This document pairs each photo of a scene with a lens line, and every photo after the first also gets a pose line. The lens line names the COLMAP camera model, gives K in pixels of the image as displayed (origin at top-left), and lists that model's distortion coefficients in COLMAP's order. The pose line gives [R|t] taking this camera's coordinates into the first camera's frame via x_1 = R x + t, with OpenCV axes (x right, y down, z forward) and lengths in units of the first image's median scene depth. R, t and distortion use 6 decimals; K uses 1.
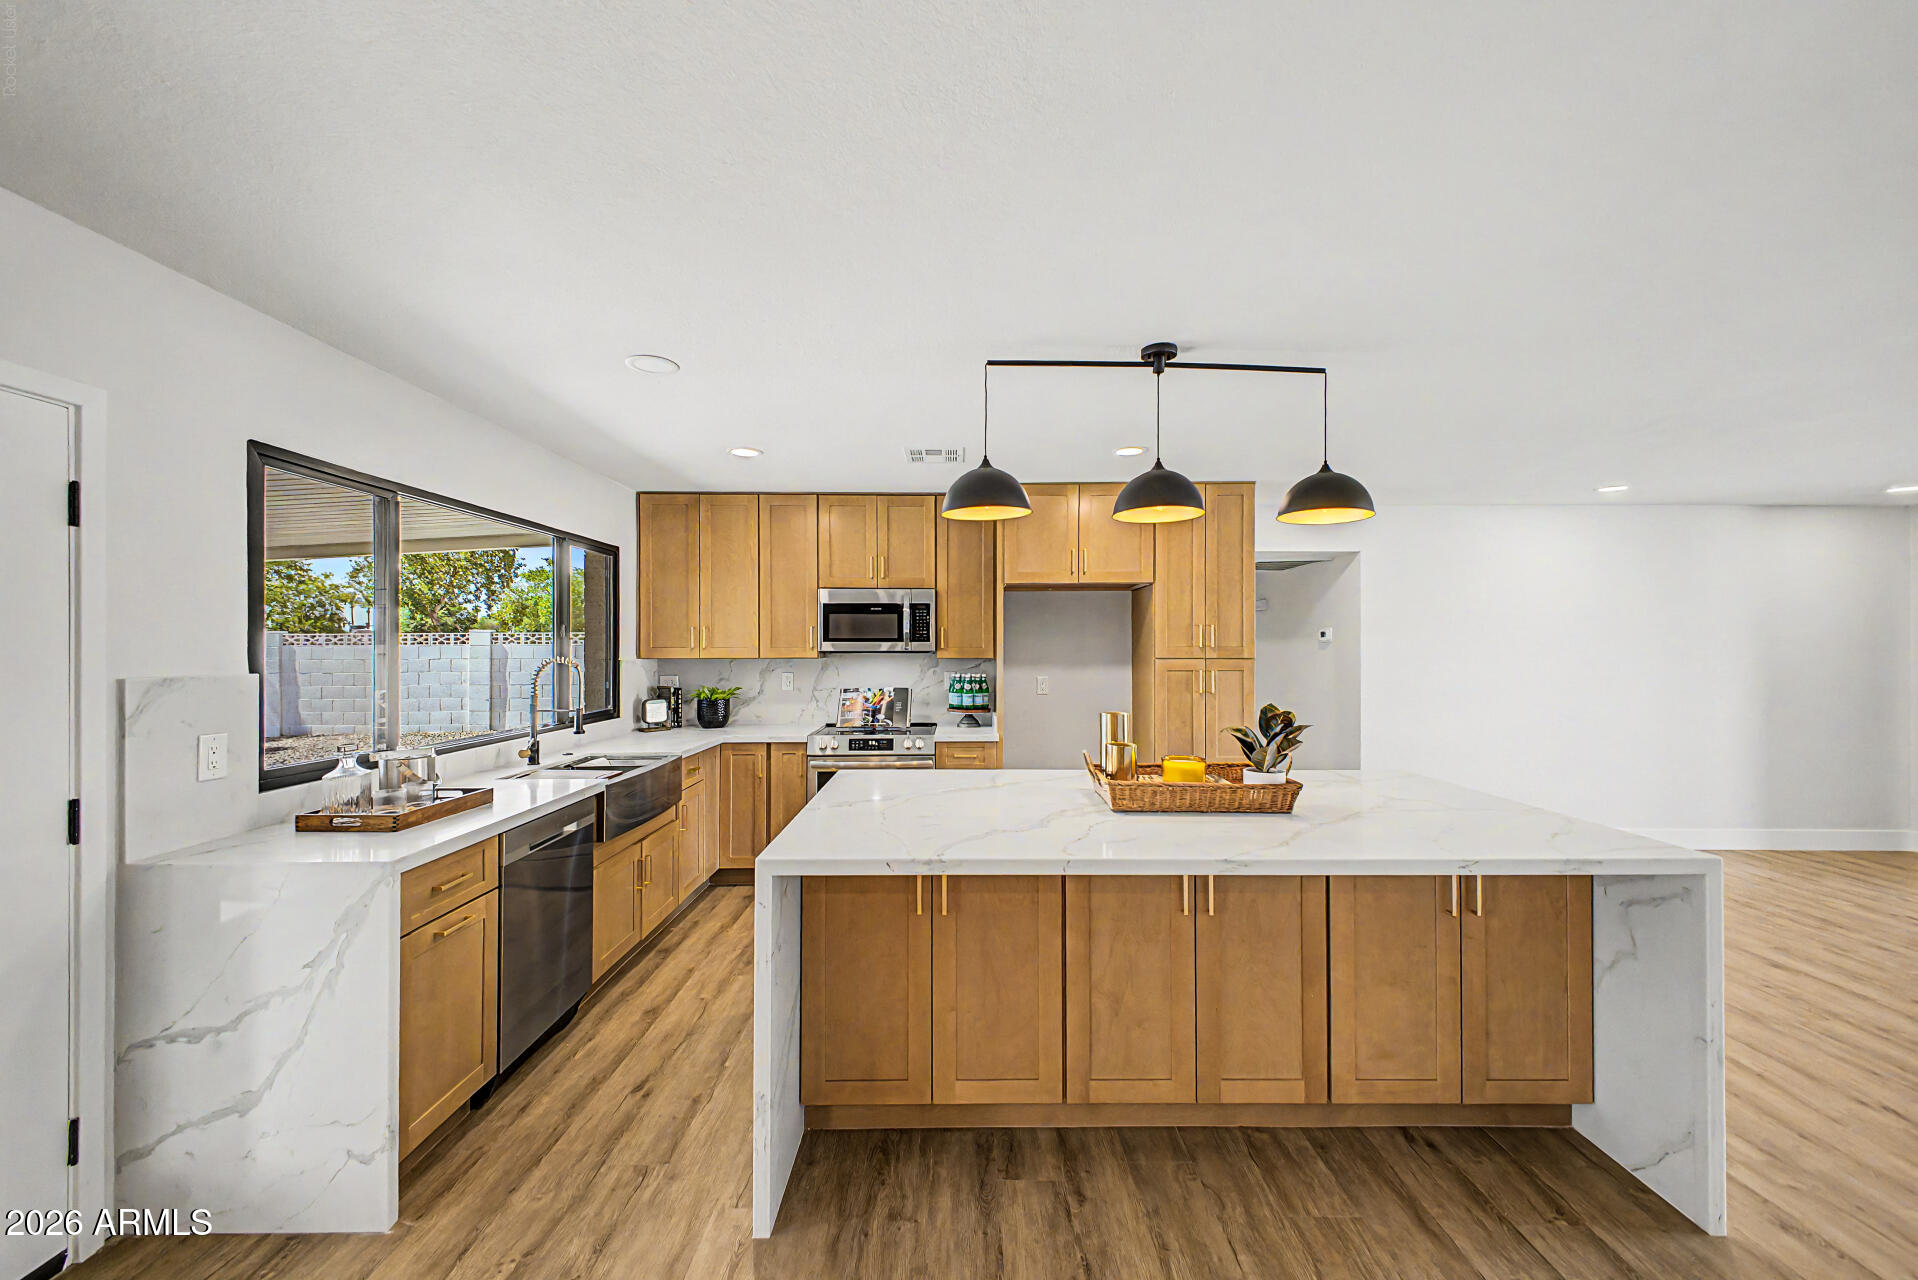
lens RADIAL K [[750.4, 0, 967.3], [0, 750.4, 648.2], [0, 0, 1]] dist [0.012282, -0.000400]
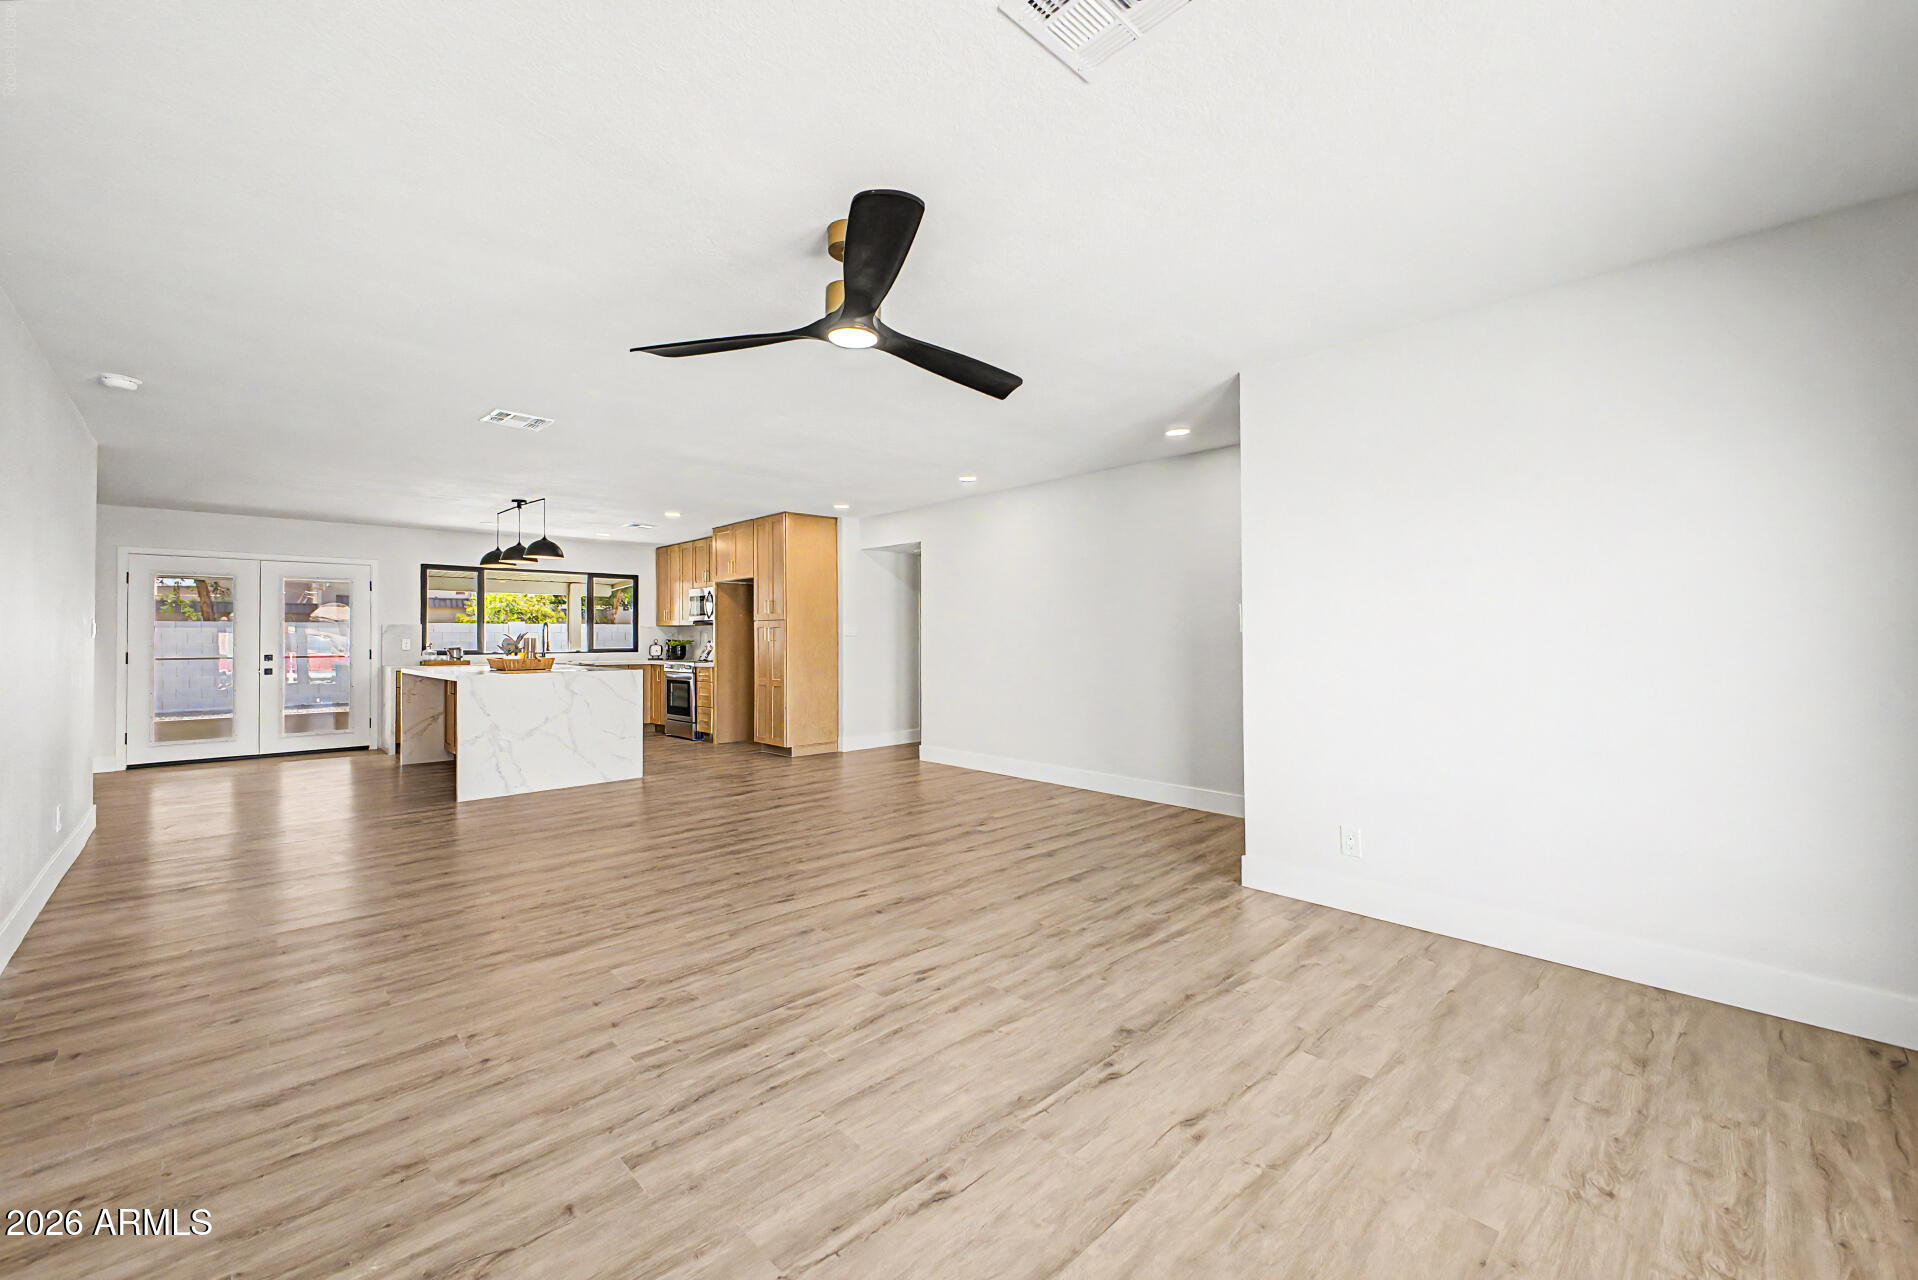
lens RADIAL K [[769.8, 0, 974.0], [0, 769.8, 639.3], [0, 0, 1]] dist [0.013142, -0.002729]
pose [[0.693731, -0.000575, -0.720234, 1.791700], [0.001486, 0.999999, 0.000632, 0.052479], [0.720233, -0.001509, 0.693731, 0.136074]]
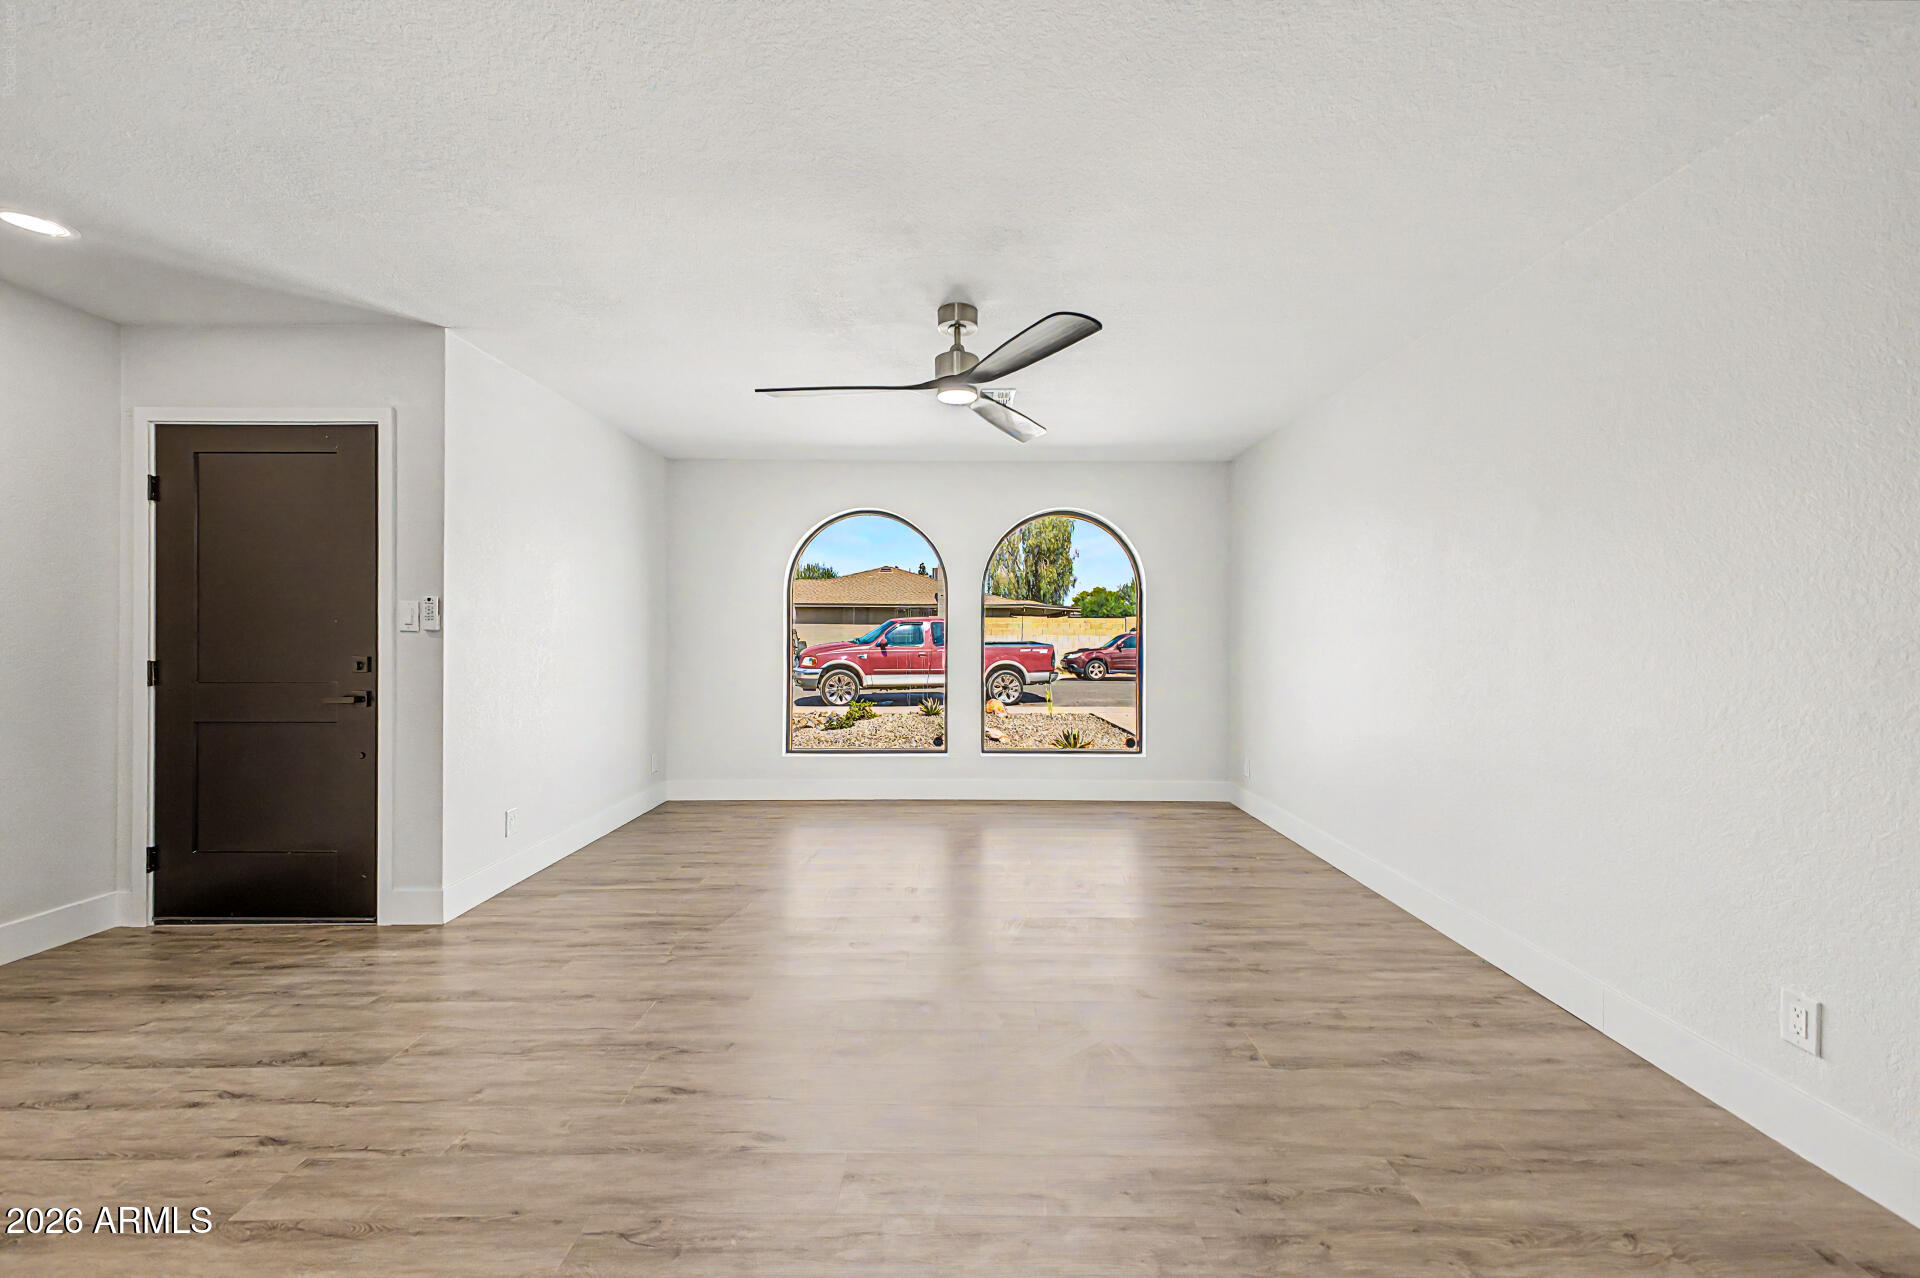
lens RADIAL K [[752.2, 0, 963.7], [0, 752.2, 636.8], [0, 0, 1]] dist [0.011339, -0.000908]
pose [[0.003448, -0.001646, 0.999993, 0.761863], [0.000777, 0.999998, 0.001644, 0.052470], [-0.999994, 0.000771, 0.003449, 0.419367]]
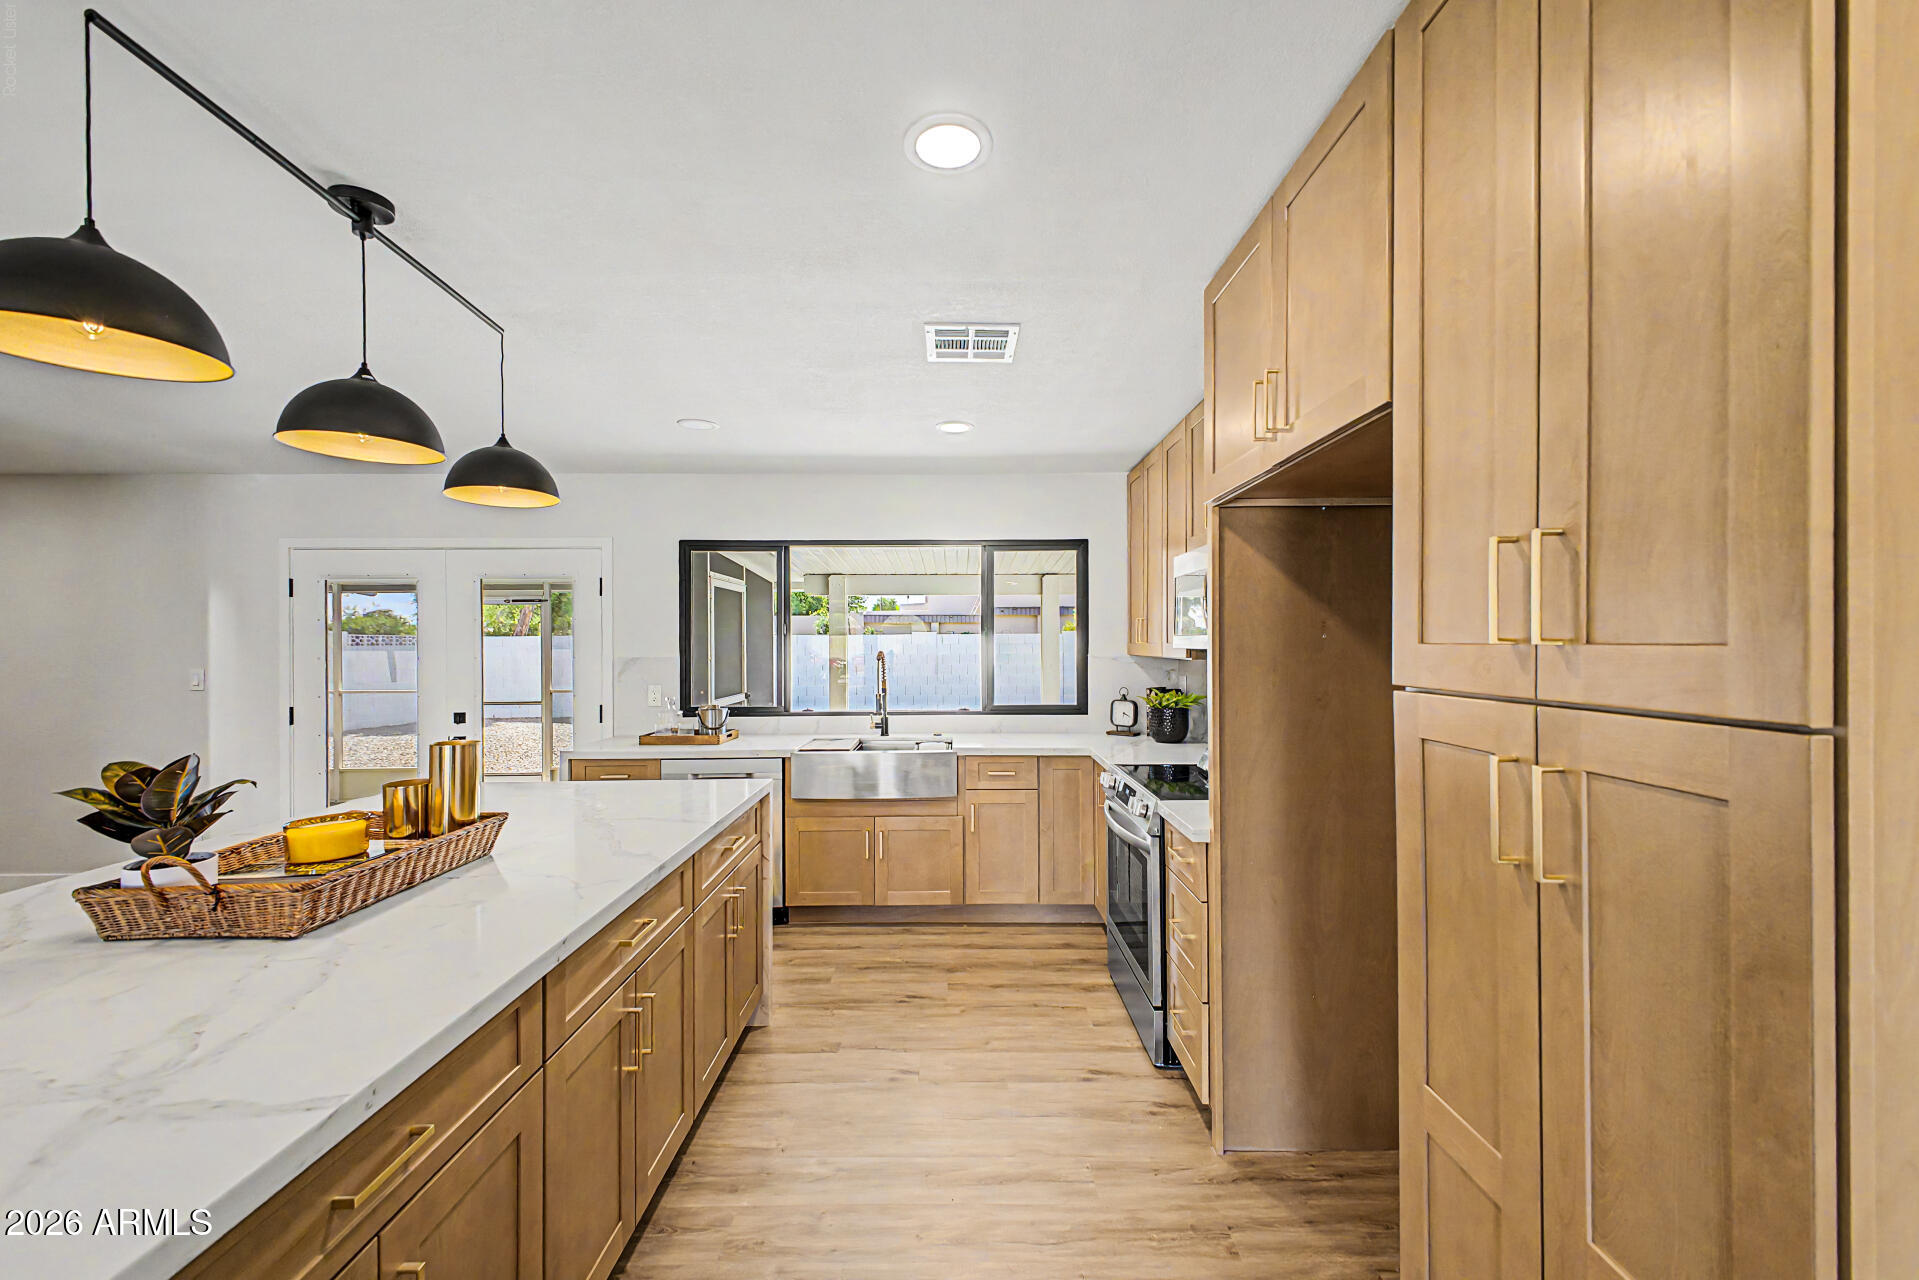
lens RADIAL K [[768.7, 0, 959.5], [0, 768.7, 640.0], [0, 0, 1]] dist [0.017621, -0.003128]
pose [[0.001769, 0.001251, -0.999998, 0.510944], [0.001131, 0.999999, 0.001253, -0.005557], [0.999998, -0.001133, 0.001767, 0.807670]]
